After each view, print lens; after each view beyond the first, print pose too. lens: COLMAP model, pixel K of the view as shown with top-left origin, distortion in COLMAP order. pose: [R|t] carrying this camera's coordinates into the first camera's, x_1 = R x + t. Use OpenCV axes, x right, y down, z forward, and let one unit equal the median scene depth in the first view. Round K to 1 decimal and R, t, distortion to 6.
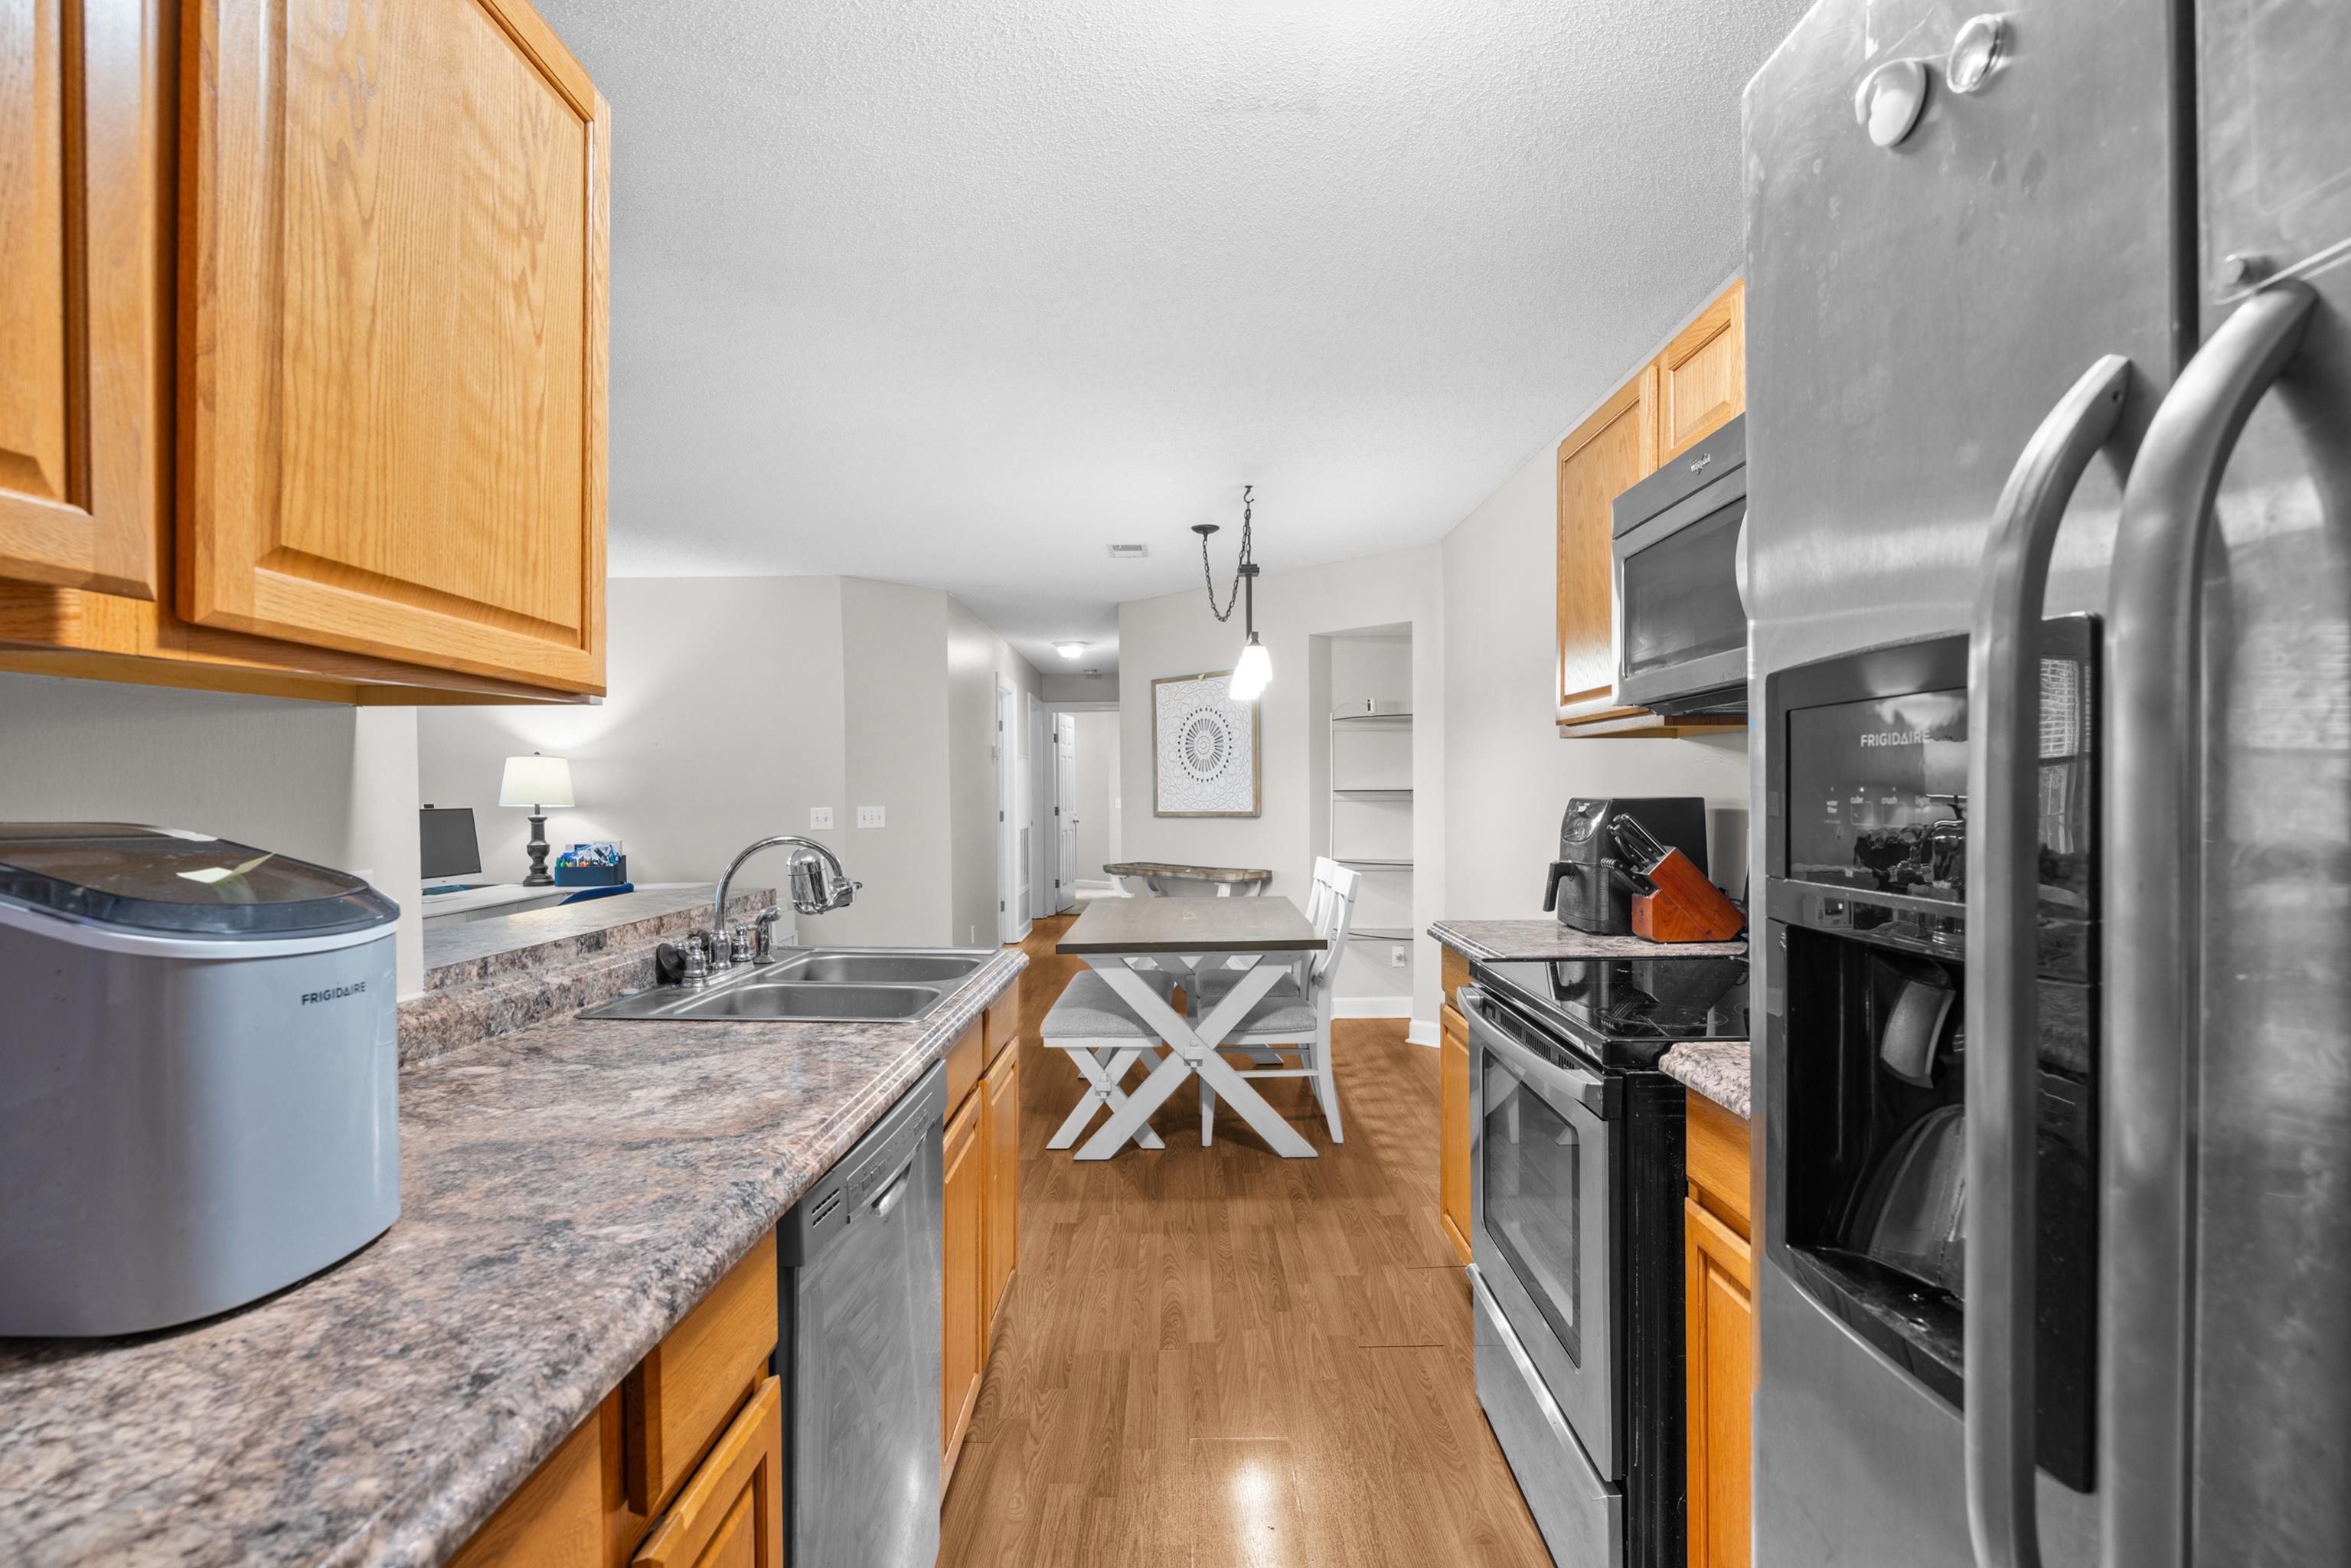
lens RADIAL K [[1099.4, 0, 1171.2], [0, 1099.4, 814.2], [0, 0, 1]] dist [-0.015503, 0.000672]
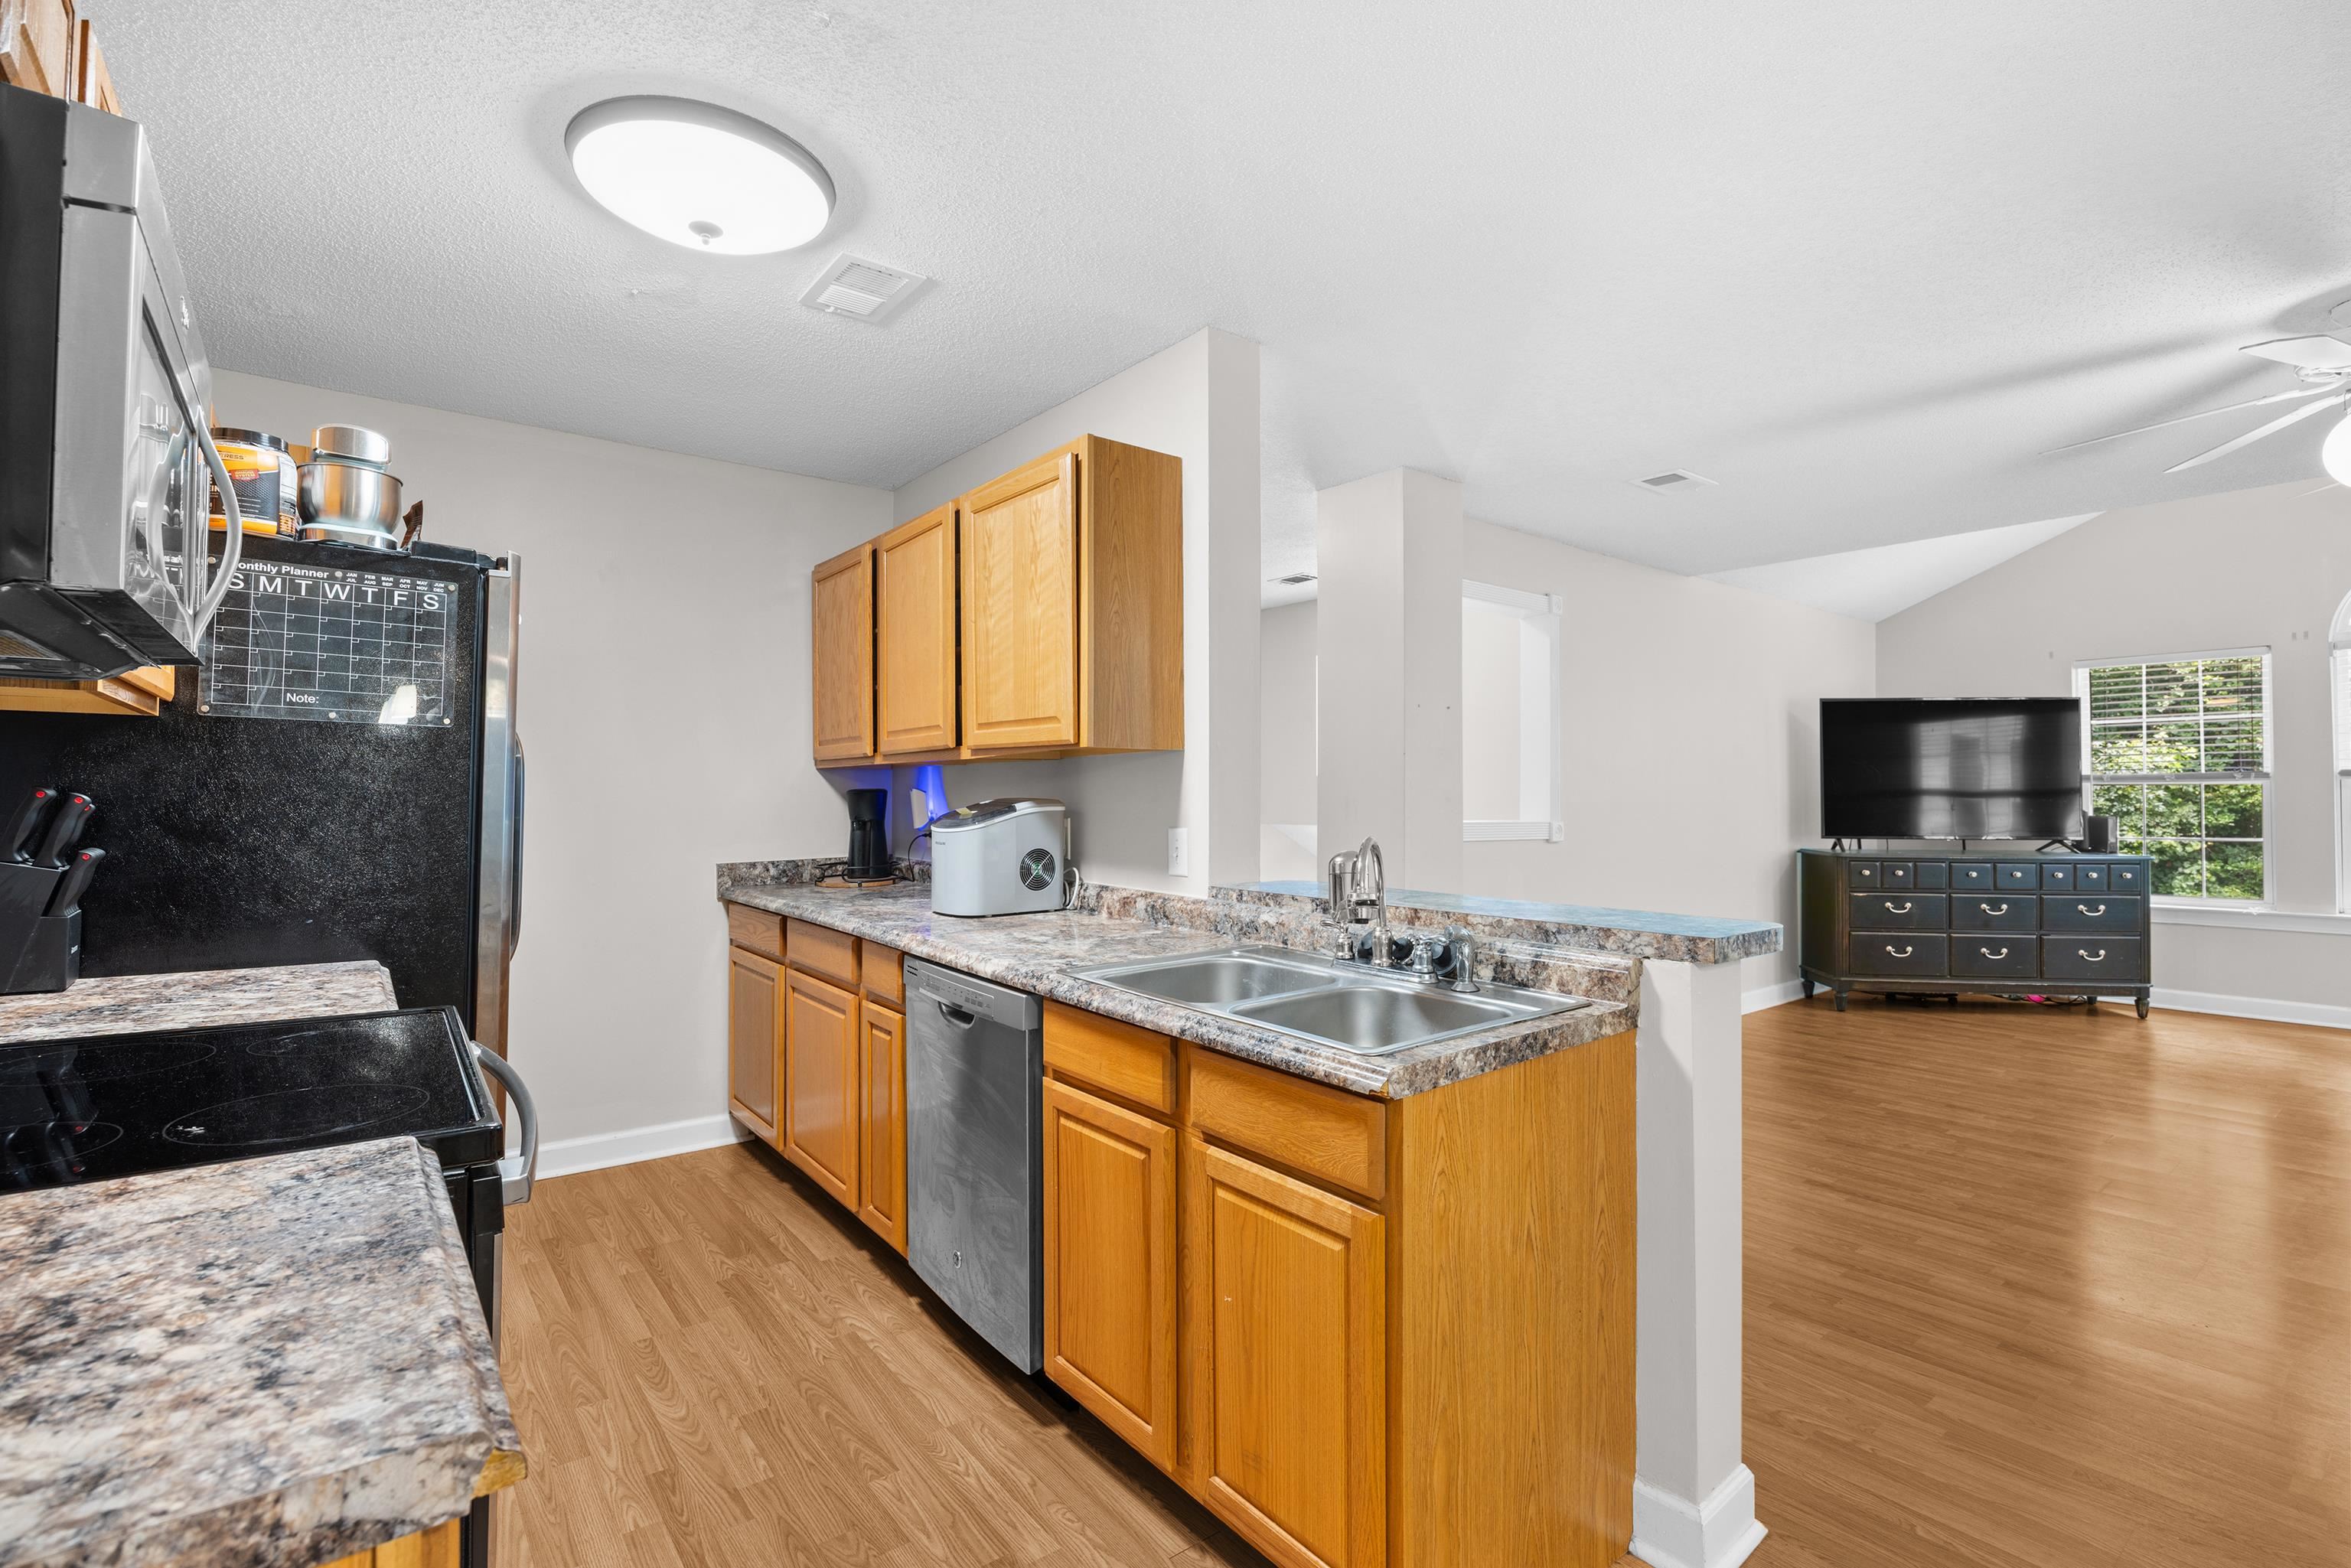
lens RADIAL K [[1079.3, 0, 1174.8], [0, 1079.3, 771.1], [0, 0, 1]] dist [-0.015586, 0.000807]
pose [[-0.782812, -0.009854, -0.622181, 0.130747], [-0.008612, 0.999950, -0.005002, -0.011174], [0.622199, 0.001442, -0.782858, 0.610648]]
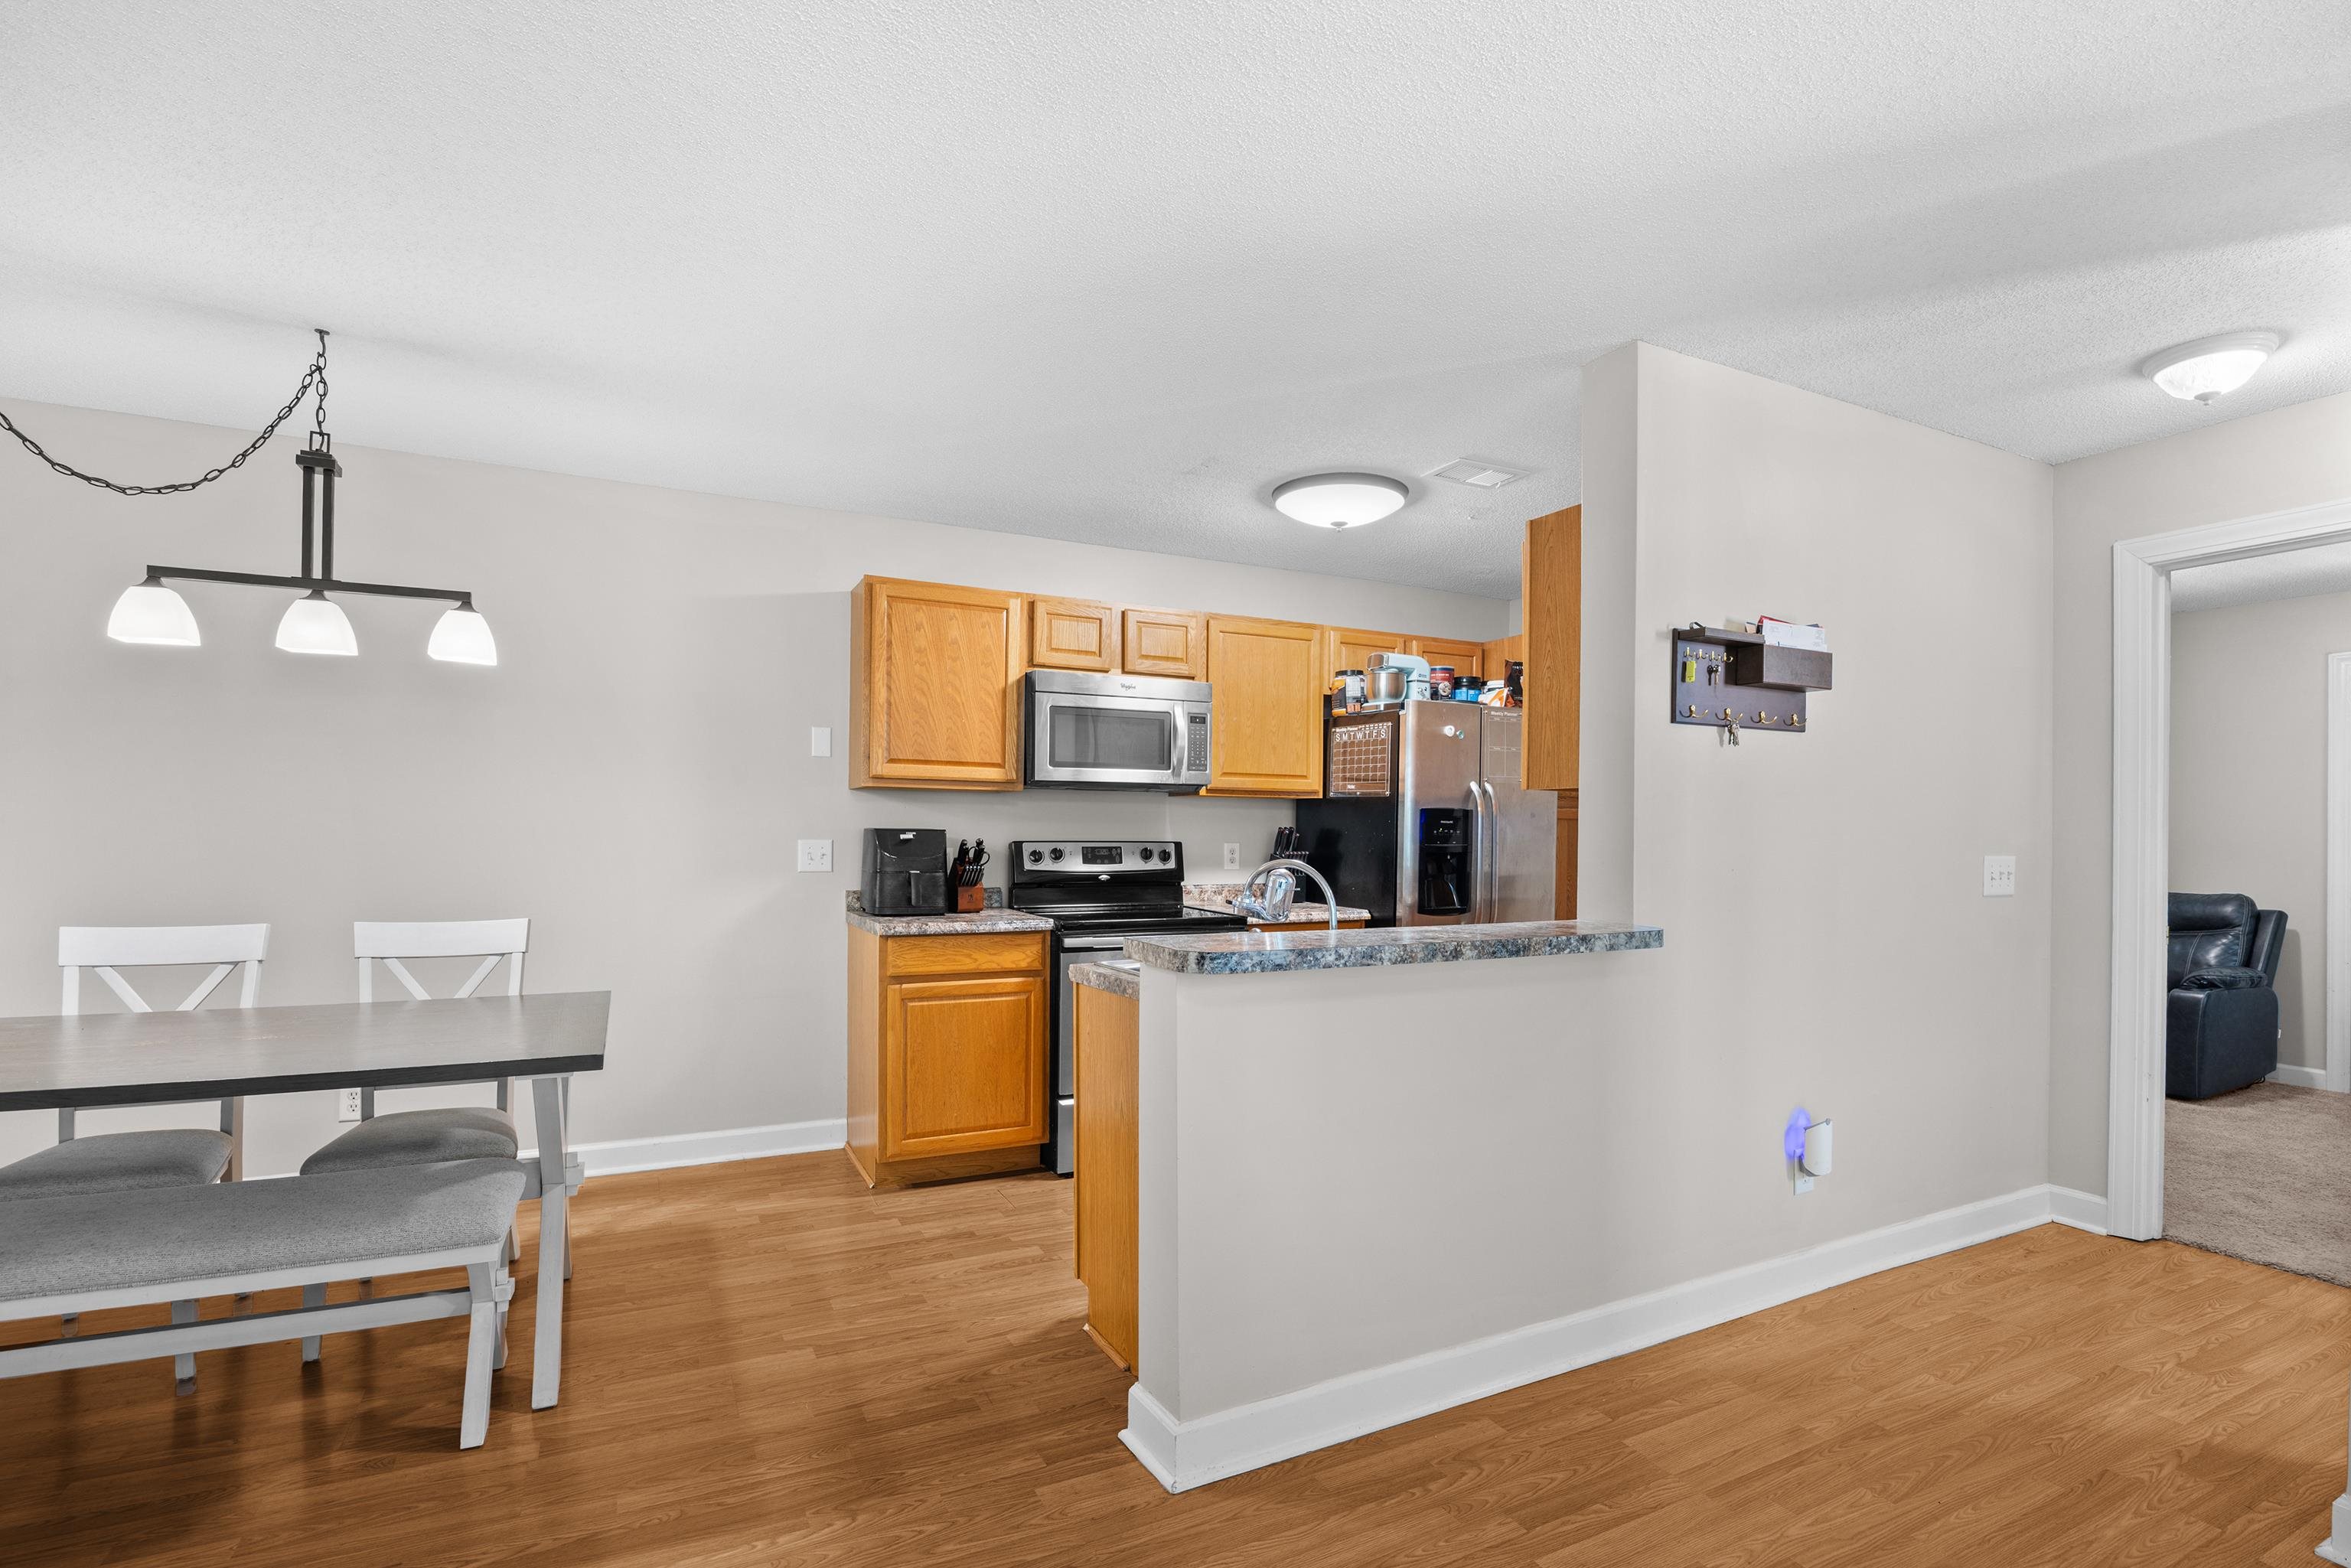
lens RADIAL K [[1104.4, 0, 1172.9], [0, 1104.4, 824.5], [0, 0, 1]] dist [-0.008167, 0.000365]
pose [[-0.451376, 0.004657, 0.892322, -0.530786], [0.008803, 0.999961, -0.000765, -0.007434], [-0.892290, 0.007510, -0.451400, 0.633164]]
